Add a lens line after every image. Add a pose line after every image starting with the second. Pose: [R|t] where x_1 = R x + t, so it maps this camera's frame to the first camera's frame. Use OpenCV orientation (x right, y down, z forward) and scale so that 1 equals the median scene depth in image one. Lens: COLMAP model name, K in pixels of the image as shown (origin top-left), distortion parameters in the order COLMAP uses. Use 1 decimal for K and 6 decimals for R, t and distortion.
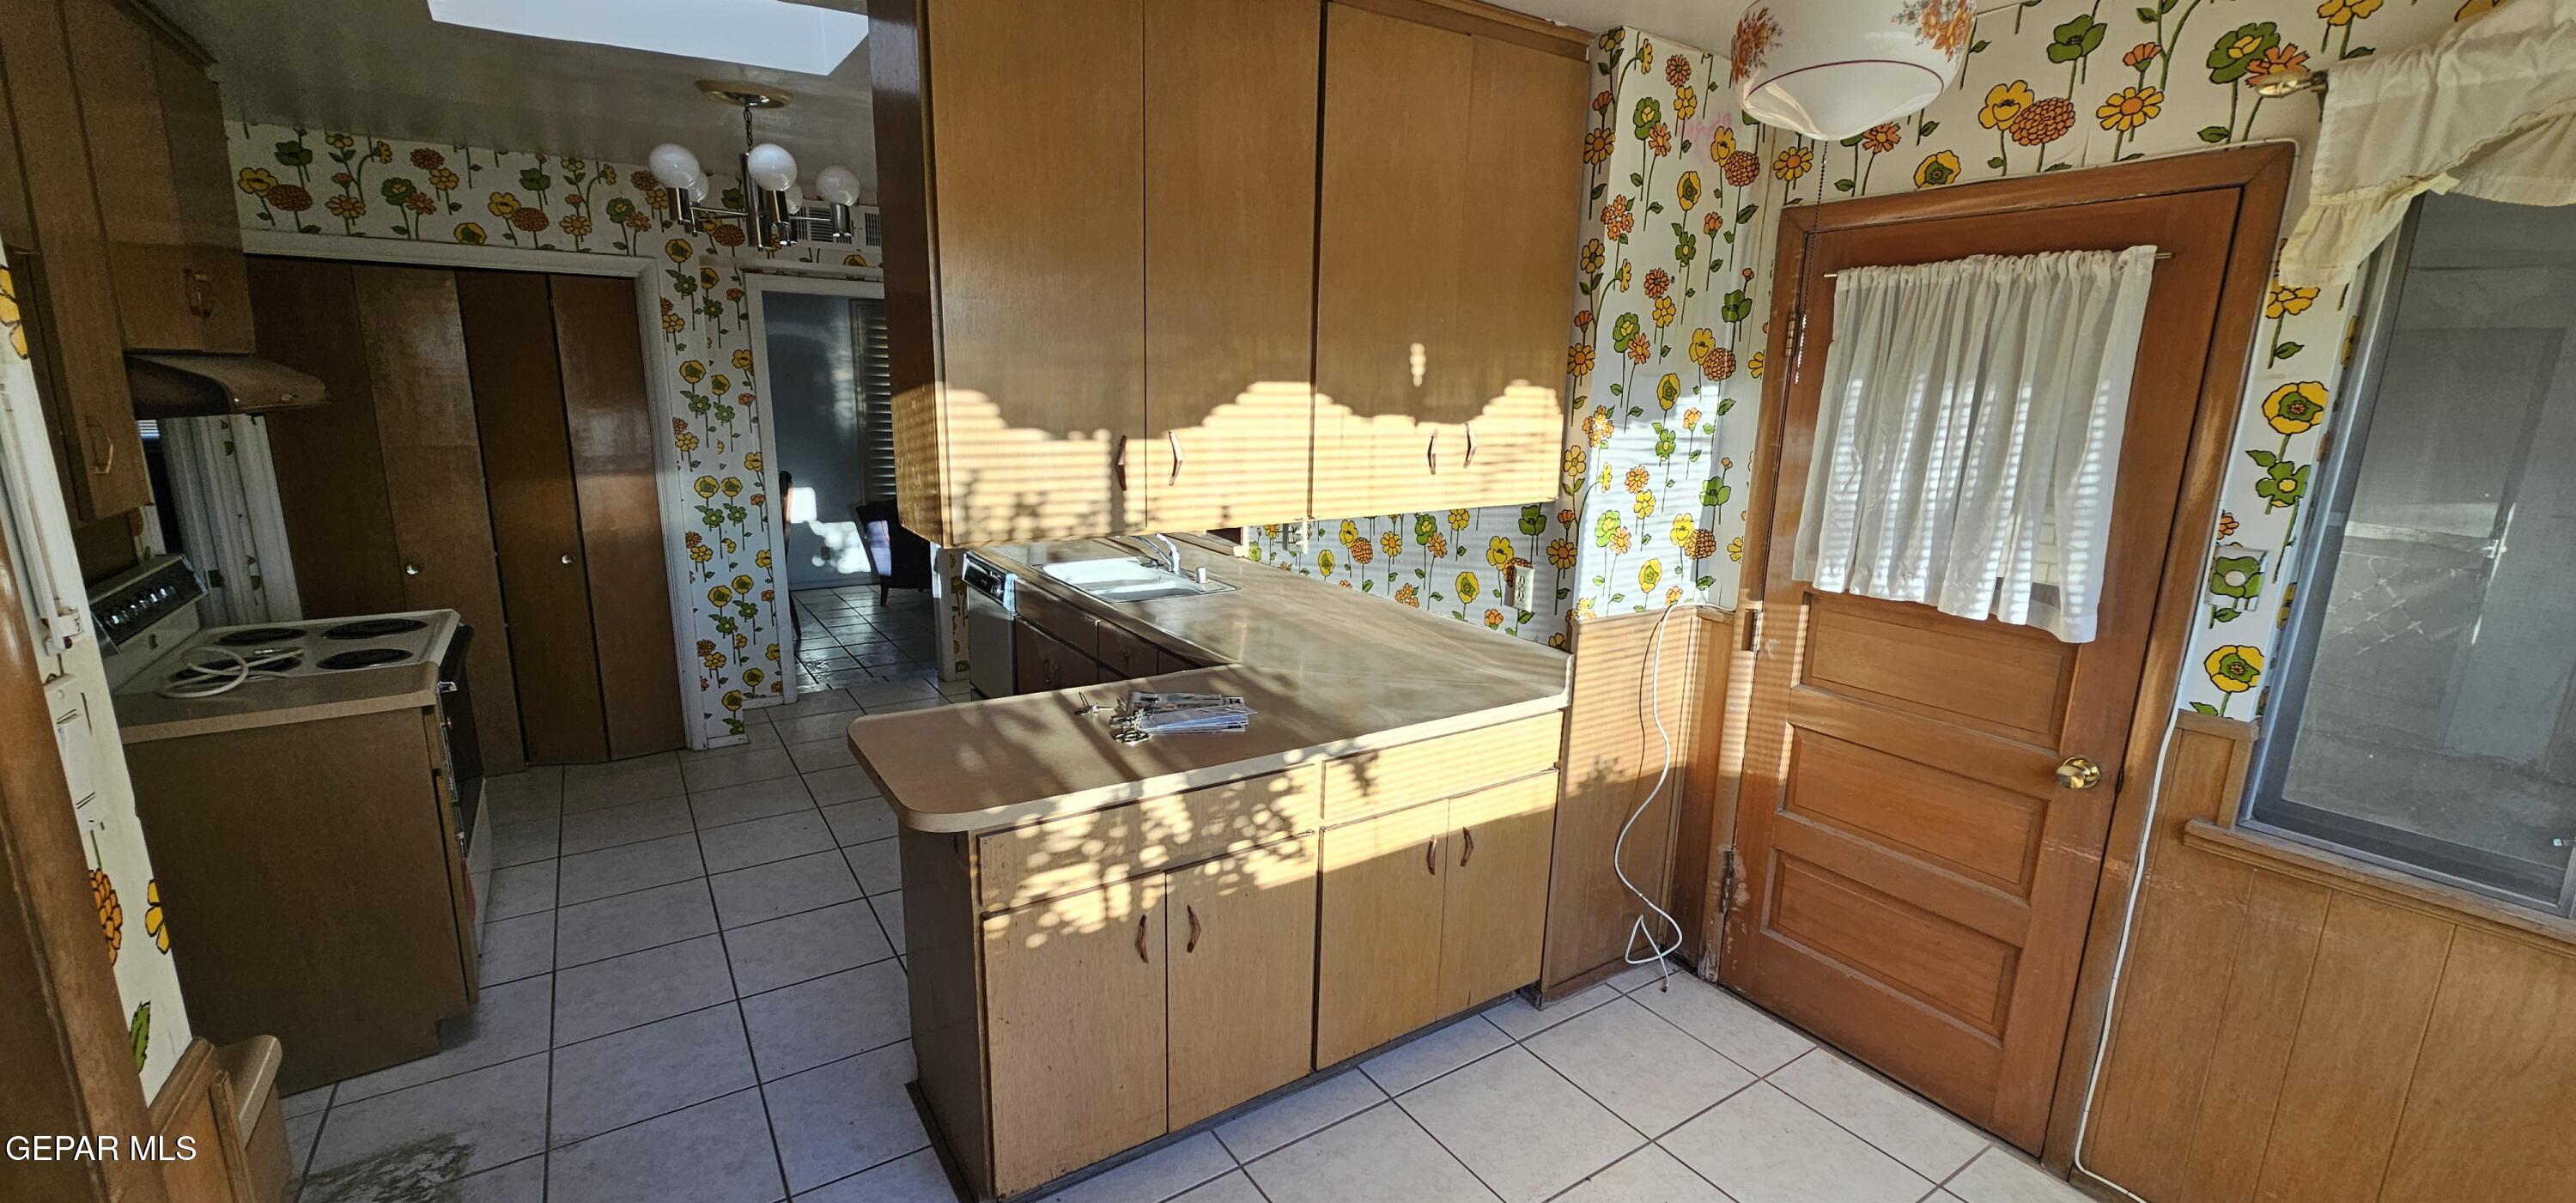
lens RADIAL K [[1038.8, 0, 1285.2], [0, 1038.8, 607.3], [0, 0, 1]] dist [-0.000114, 0.000506]
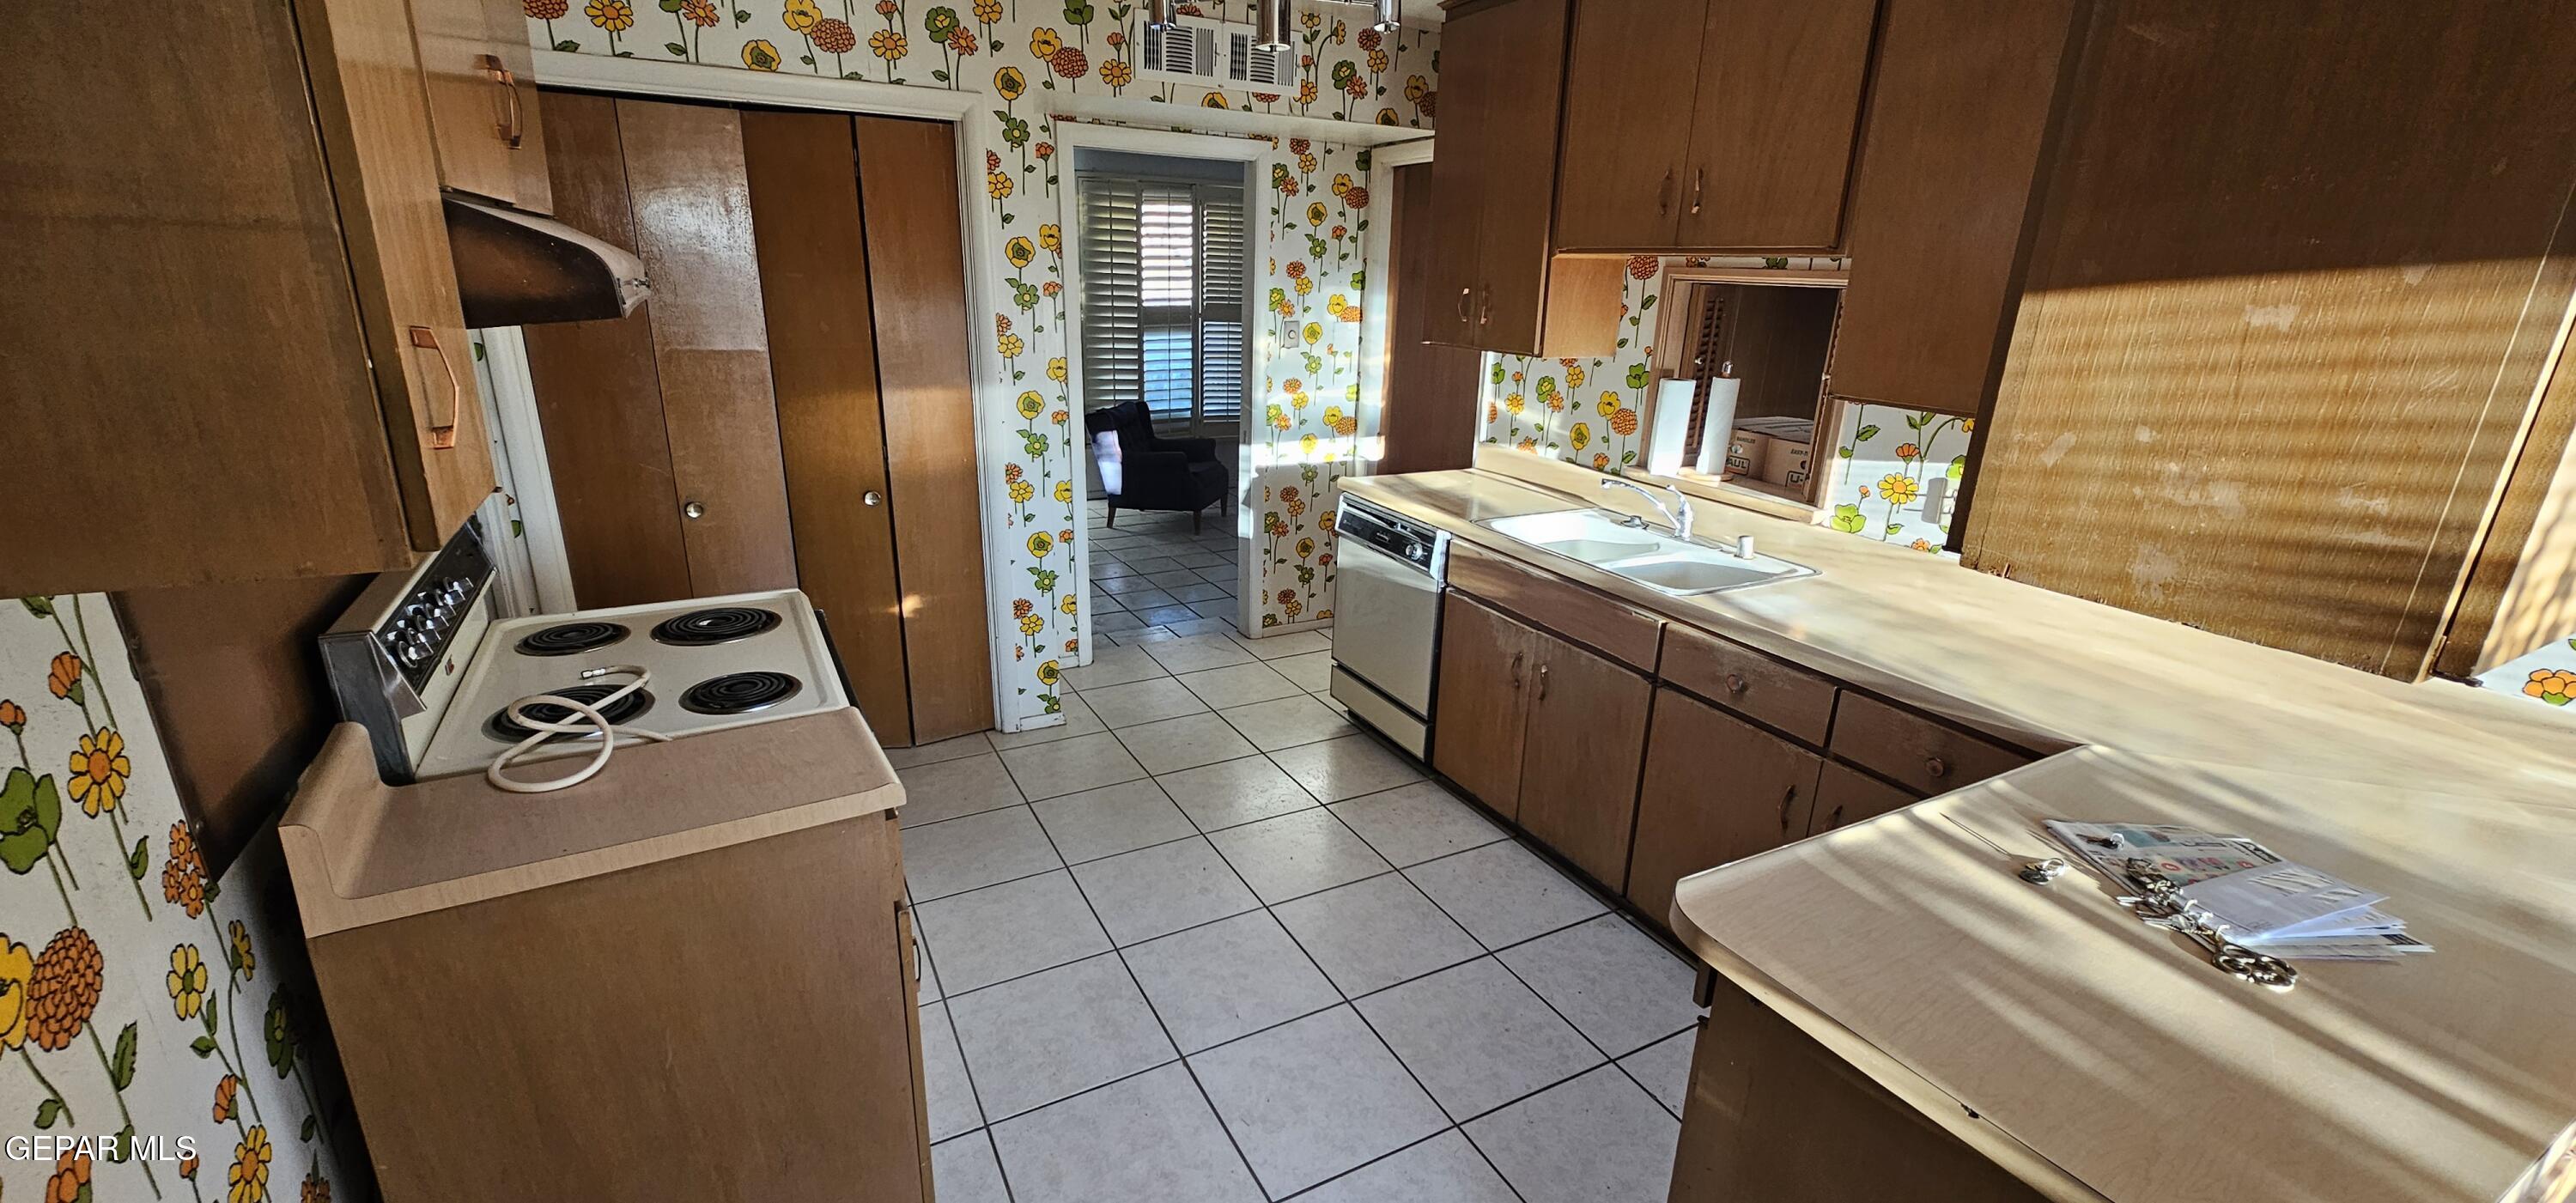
lens RADIAL K [[1038.8, 0, 1285.0], [0, 1038.8, 606.5], [0, 0, 1]] dist [-0.000114, 0.000506]
pose [[0.996161, 0.032004, -0.081475, -0.329513], [-0.023877, 0.994817, 0.098835, -0.051993], [0.084216, -0.096510, 0.991763, 0.255745]]
